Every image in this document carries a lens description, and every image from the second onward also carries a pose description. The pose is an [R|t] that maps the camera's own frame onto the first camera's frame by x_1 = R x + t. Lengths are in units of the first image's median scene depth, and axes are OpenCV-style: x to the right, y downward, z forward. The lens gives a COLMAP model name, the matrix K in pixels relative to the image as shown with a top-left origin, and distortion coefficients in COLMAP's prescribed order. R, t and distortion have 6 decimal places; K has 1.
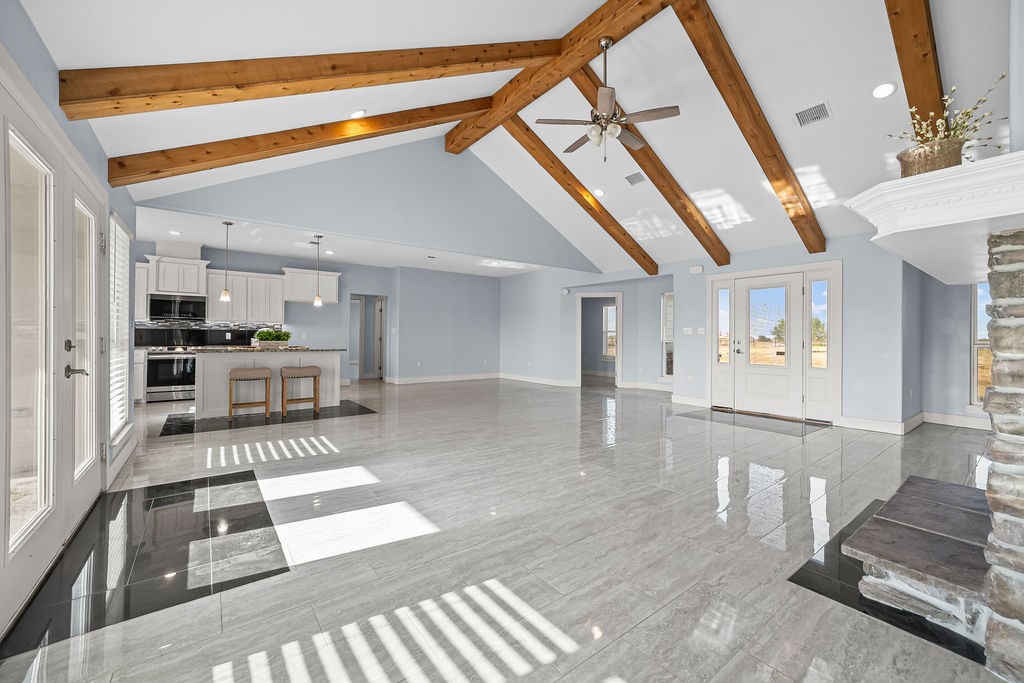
lens RADIAL K [[405.5, 0, 497.0], [0, 405.5, 334.3], [0, 0, 1]] dist [-0.007774, 0.002670]
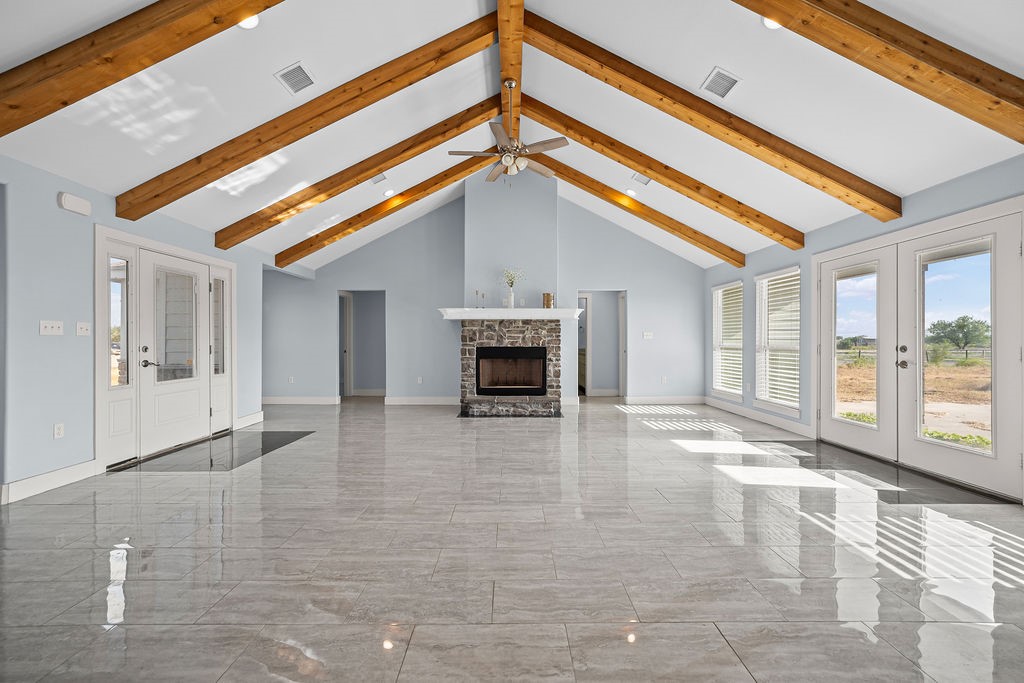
lens RADIAL K [[405.5, 0, 515.1], [0, 405.5, 337.7], [0, 0, 1]] dist [-0.007774, 0.002670]
pose [[-0.821138, 0.000329, 0.570729, -0.195529], [-0.005367, 0.999951, -0.008297, 0.002267], [-0.570704, -0.009876, -0.821096, 0.951842]]
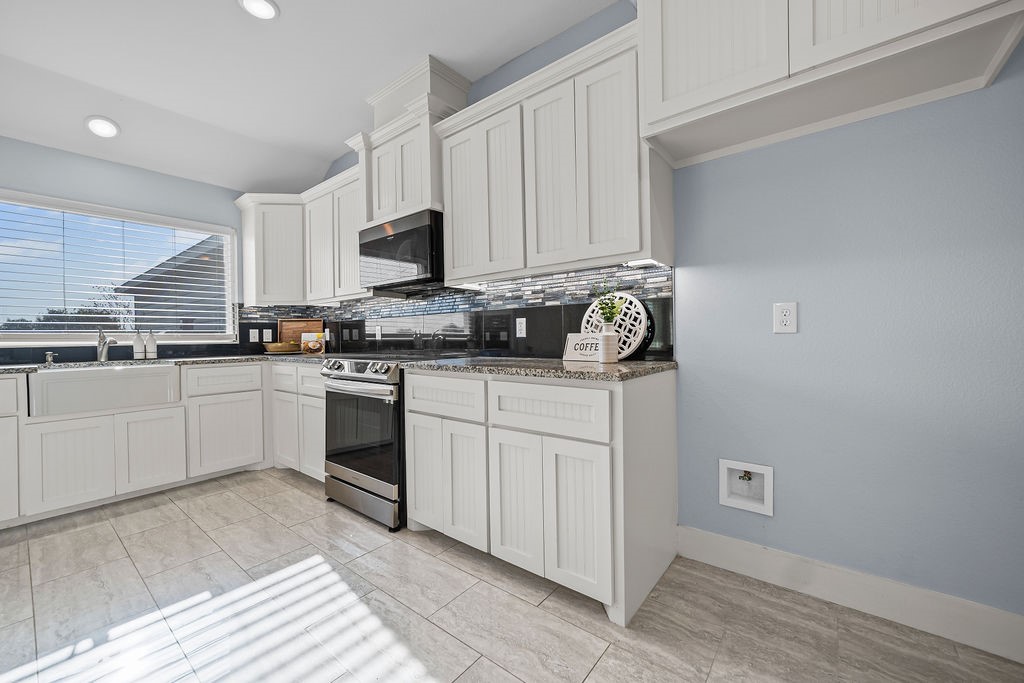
lens RADIAL K [[405.5, 0, 512.5], [0, 405.5, 338.5], [0, 0, 1]] dist [-0.007774, 0.002670]
pose [[0.274053, -0.010476, -0.961657, -0.376526], [0.022272, 0.999742, -0.004544, 0.015224], [0.961457, -0.020173, 0.274216, 0.948579]]
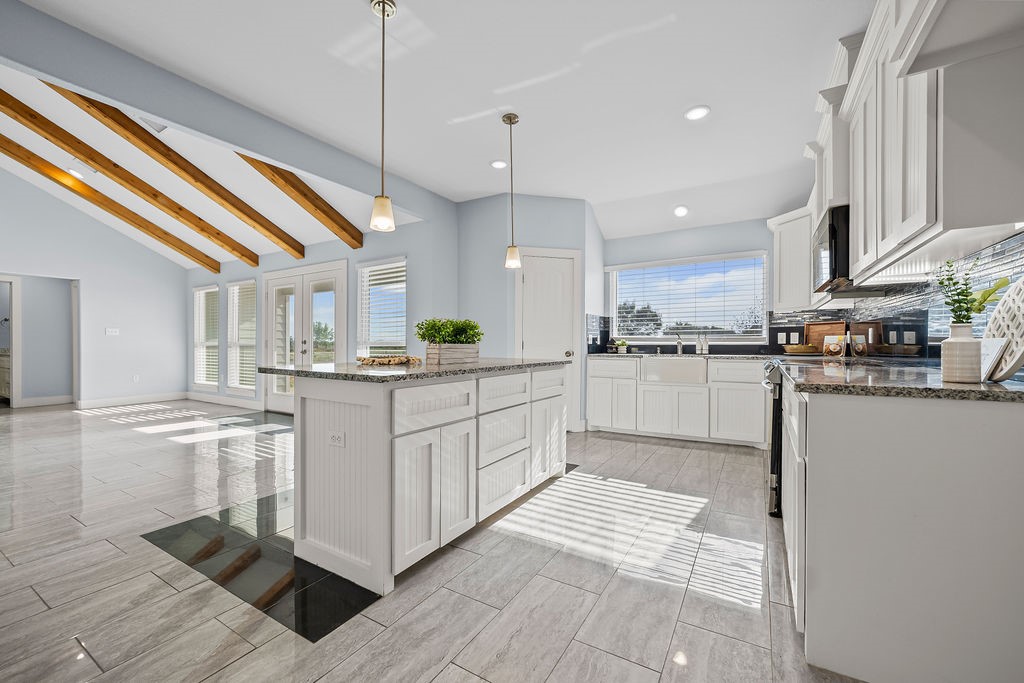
lens RADIAL K [[405.5, 0, 515.7], [0, 405.5, 347.1], [0, 0, 1]] dist [-0.007774, 0.002670]
pose [[-0.913100, -0.002607, -0.407727, -0.358773], [-0.004329, 0.999985, 0.003301, 0.014617], [0.407712, 0.004779, -0.913098, 1.158564]]
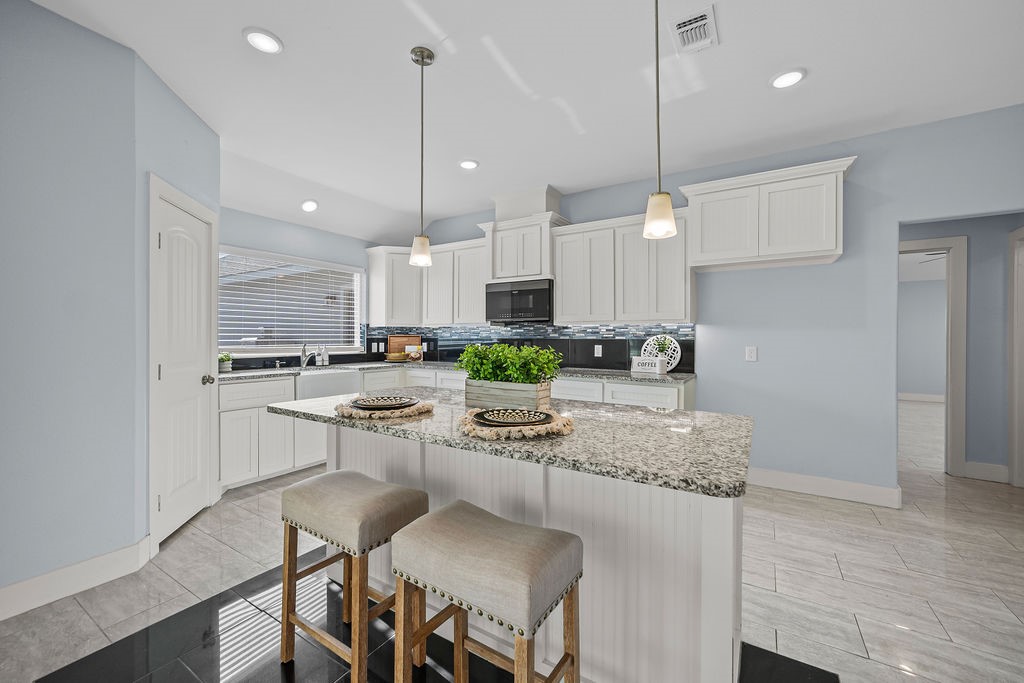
lens RADIAL K [[405.5, 0, 511.7], [0, 405.5, 338.0], [0, 0, 1]] dist [-0.007774, 0.002670]
pose [[0.386788, -0.005697, -0.922151, -0.227940], [0.002941, 0.999983, -0.004945, -0.010433], [0.922164, -0.000799, 0.386798, 0.722112]]
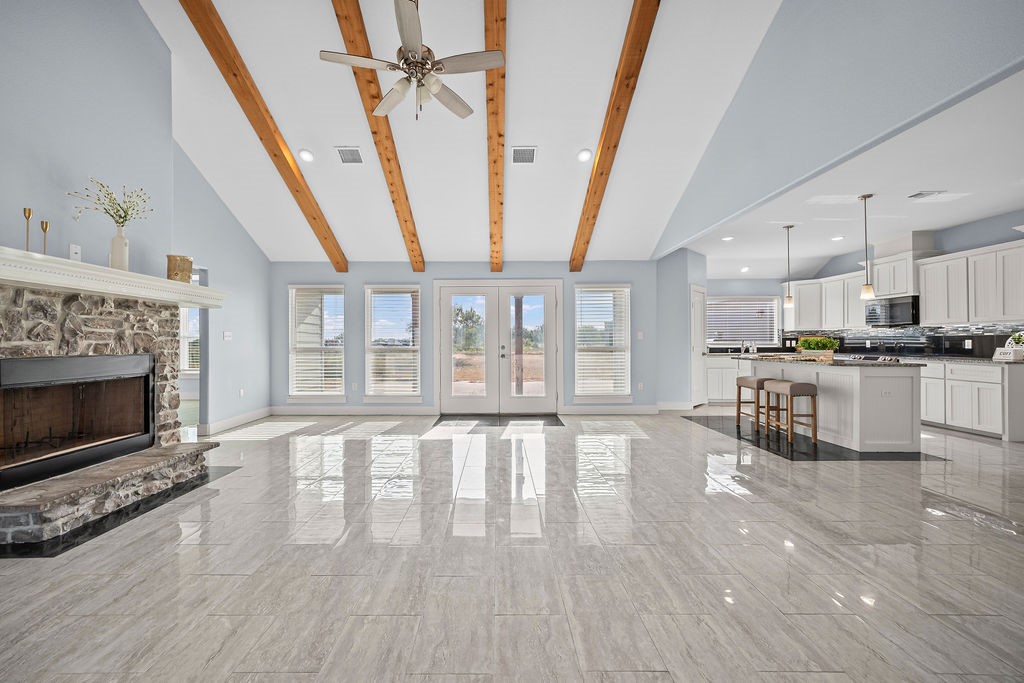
lens RADIAL K [[405.5, 0, 498.7], [0, 405.5, 341.4], [0, 0, 1]] dist [-0.007774, 0.002670]
pose [[-0.582998, -0.007429, -0.812439, 0.418810], [0.002201, 0.999940, -0.010722, 0.005751], [0.812470, -0.008039, -0.582947, 0.775681]]
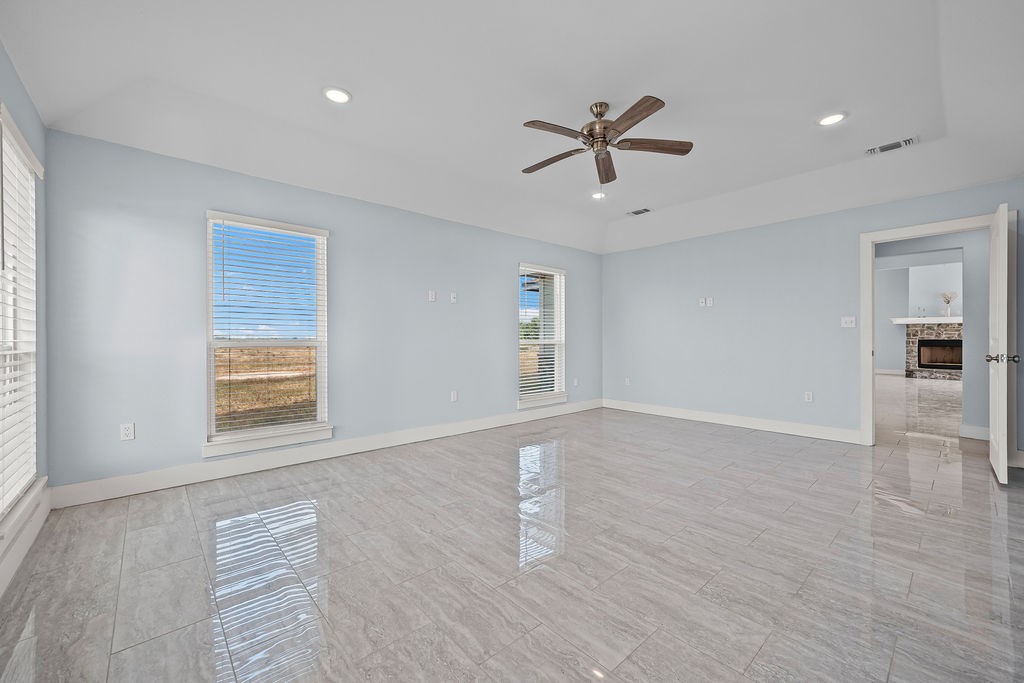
lens RADIAL K [[405.5, 0, 513.6], [0, 405.5, 340.0], [0, 0, 1]] dist [-0.007774, 0.002670]
pose [[-0.110804, -0.011749, 0.993773, -0.974896], [-0.003799, 0.999928, 0.011398, 0.005663], [-0.993835, -0.002512, -0.110841, 1.973472]]
